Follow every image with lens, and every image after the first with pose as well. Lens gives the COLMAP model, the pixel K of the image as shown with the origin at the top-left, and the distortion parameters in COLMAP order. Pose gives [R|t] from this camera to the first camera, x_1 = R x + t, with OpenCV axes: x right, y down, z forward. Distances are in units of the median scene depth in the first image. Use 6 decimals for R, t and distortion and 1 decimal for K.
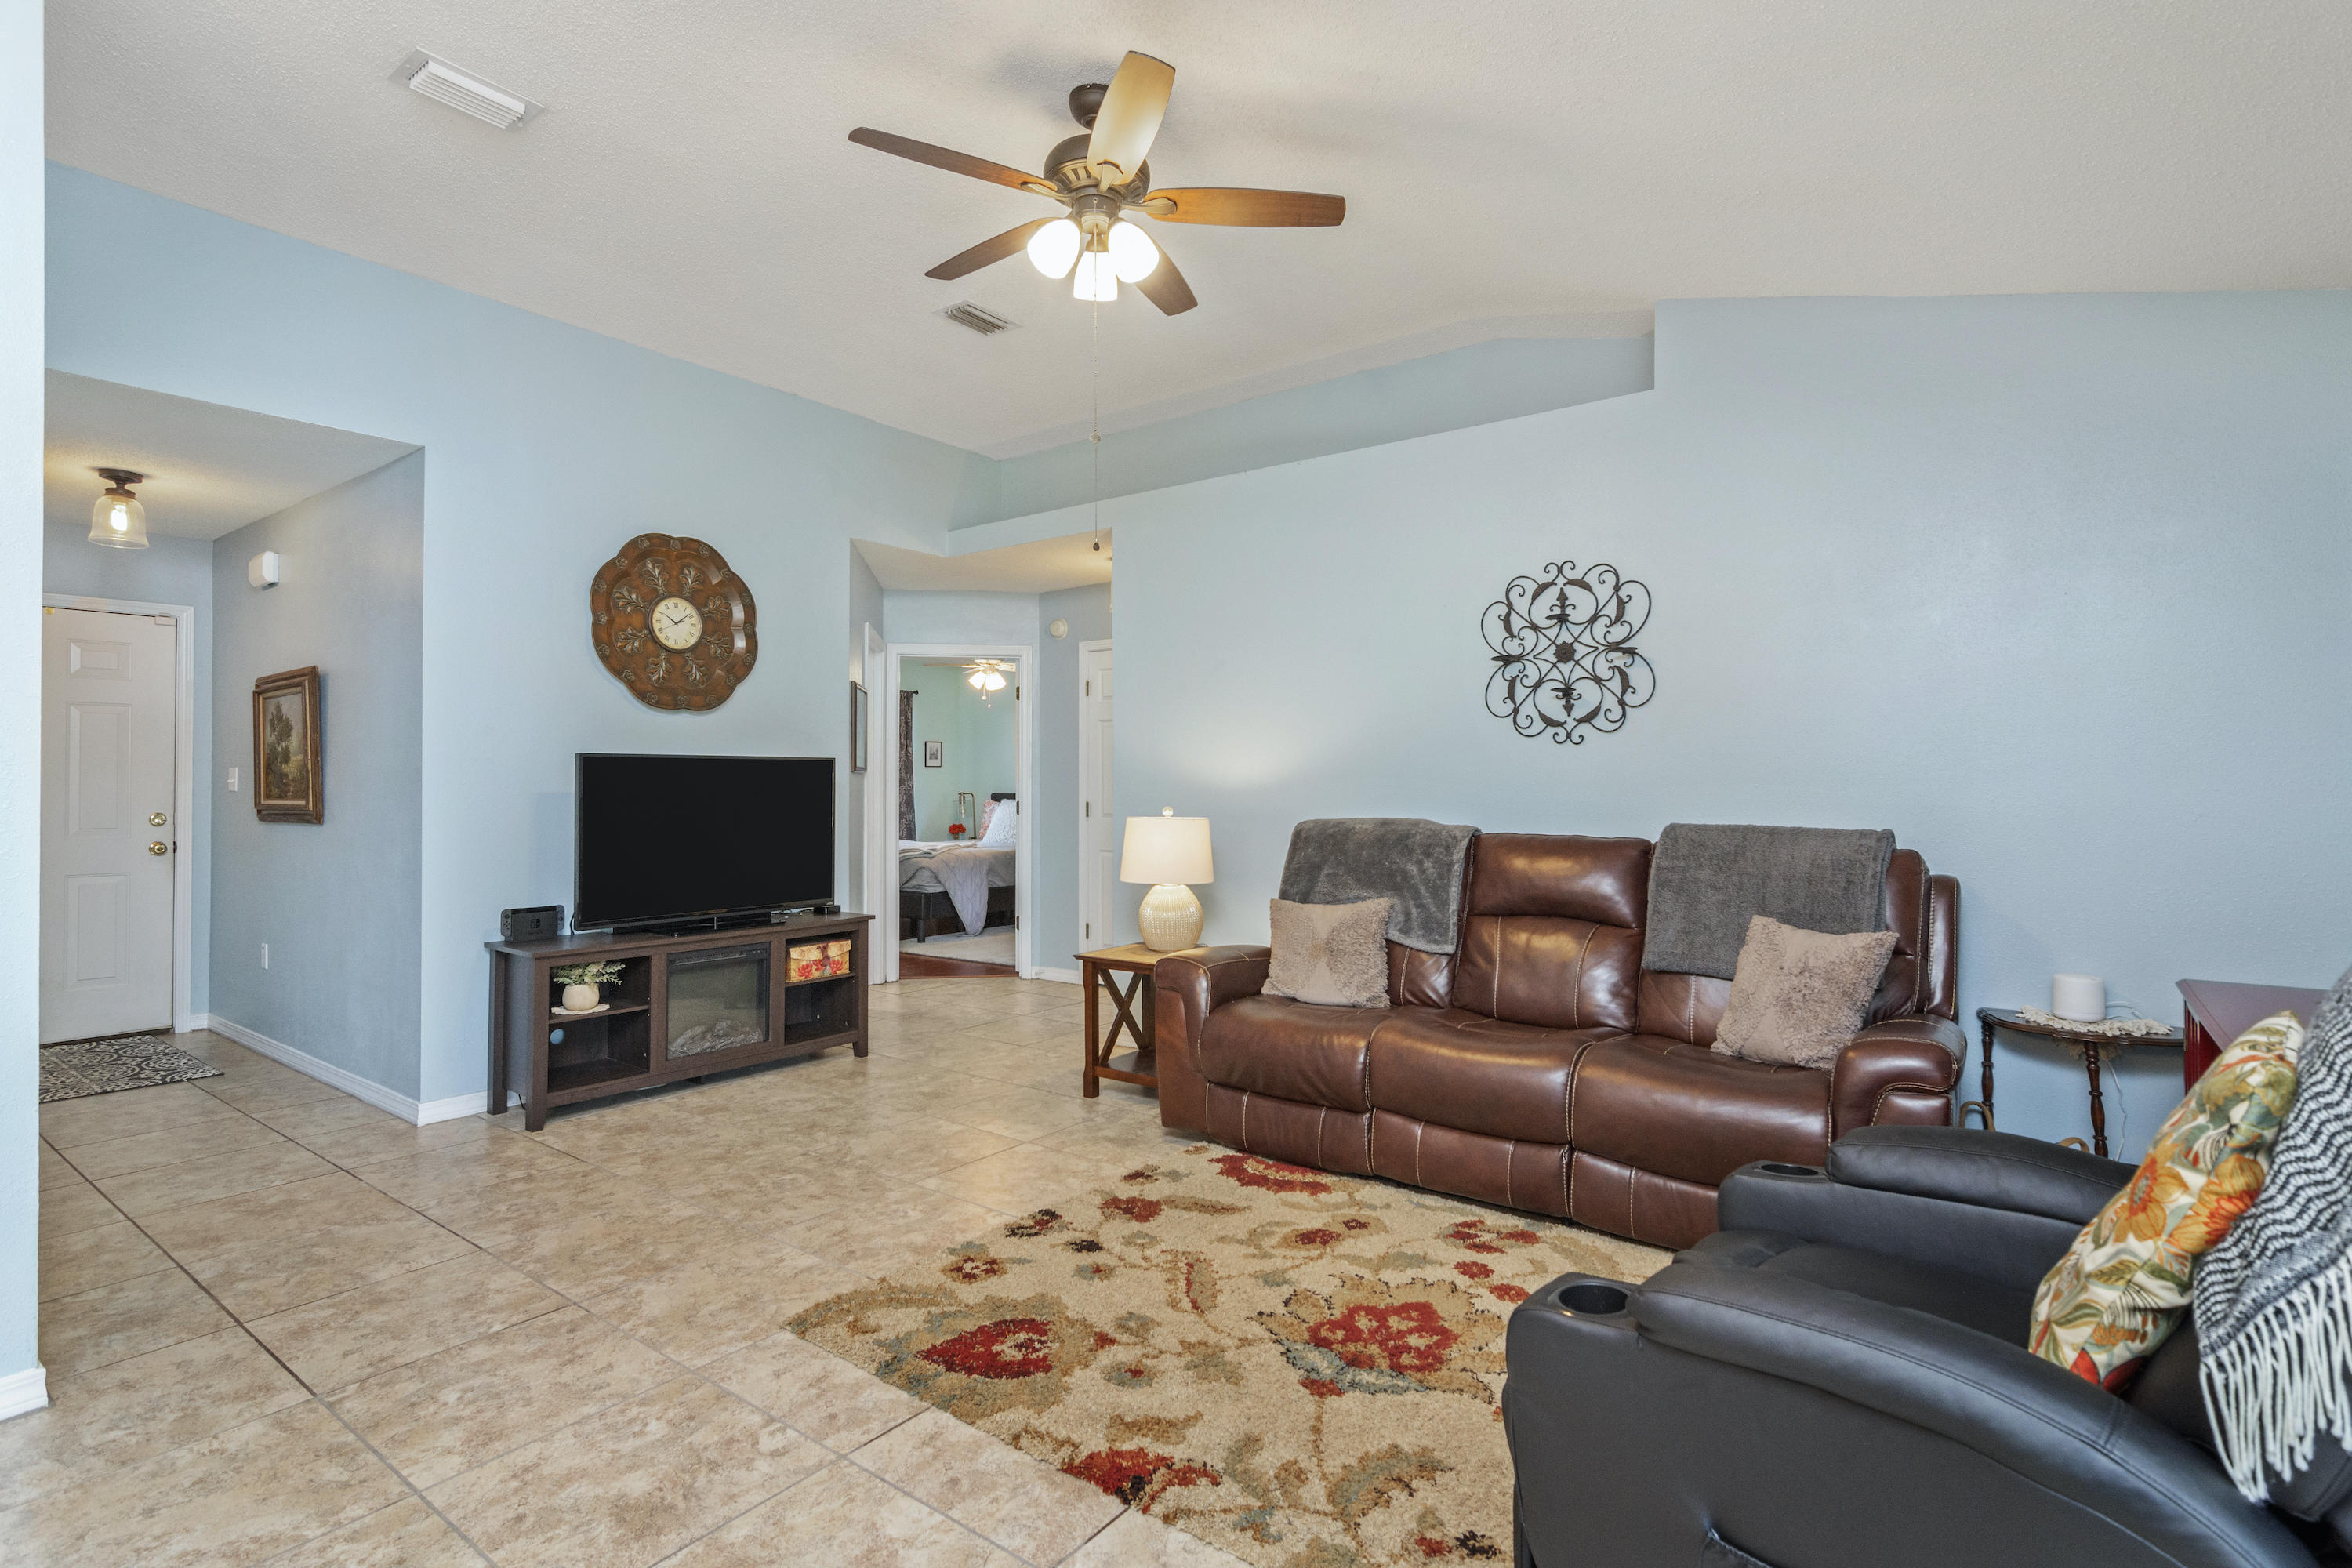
lens RADIAL K [[1157.0, 0, 1166.4], [0, 1157.0, 793.1], [0, 0, 1]] dist [0.020724, 0.000243]
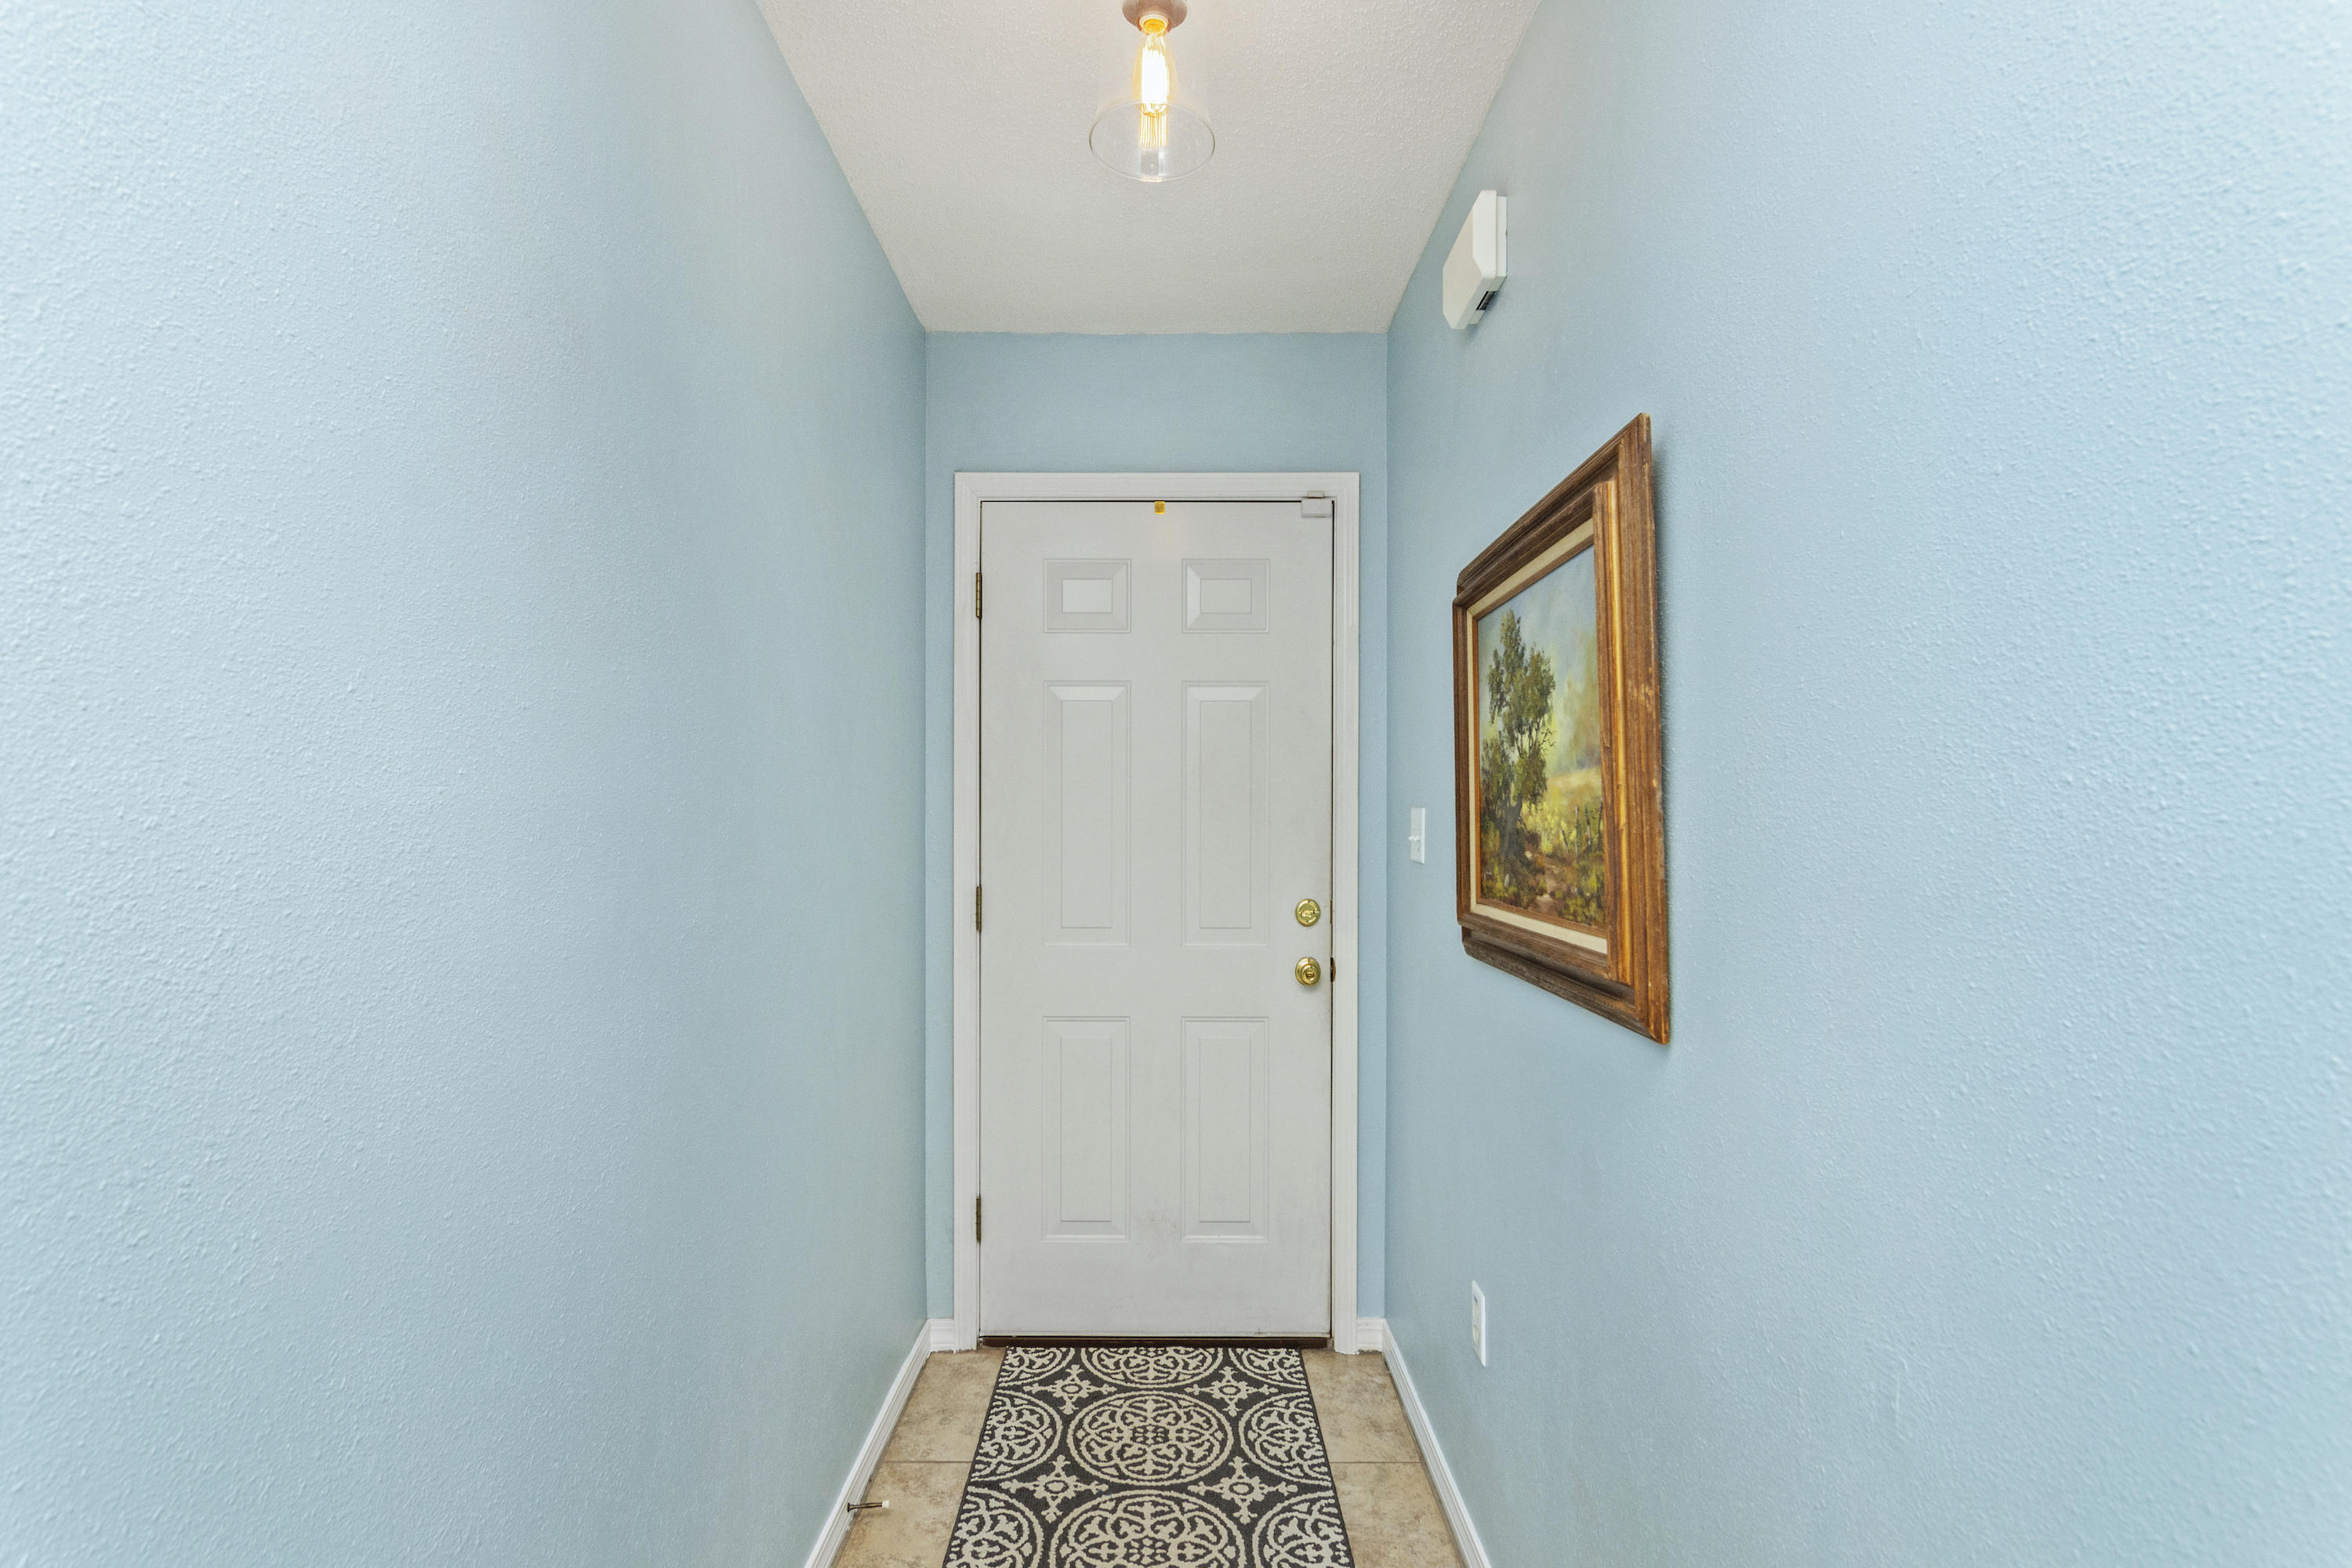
lens RADIAL K [[1136.0, 0, 1178.8], [0, 1136.0, 809.1], [0, 0, 1]] dist [-0.000362, 0.000264]
pose [[0.613939, -0.006724, -0.789325, -0.559956], [0.000519, 0.999967, -0.008115, -0.020351], [0.789354, 0.004572, 0.613922, 0.724719]]
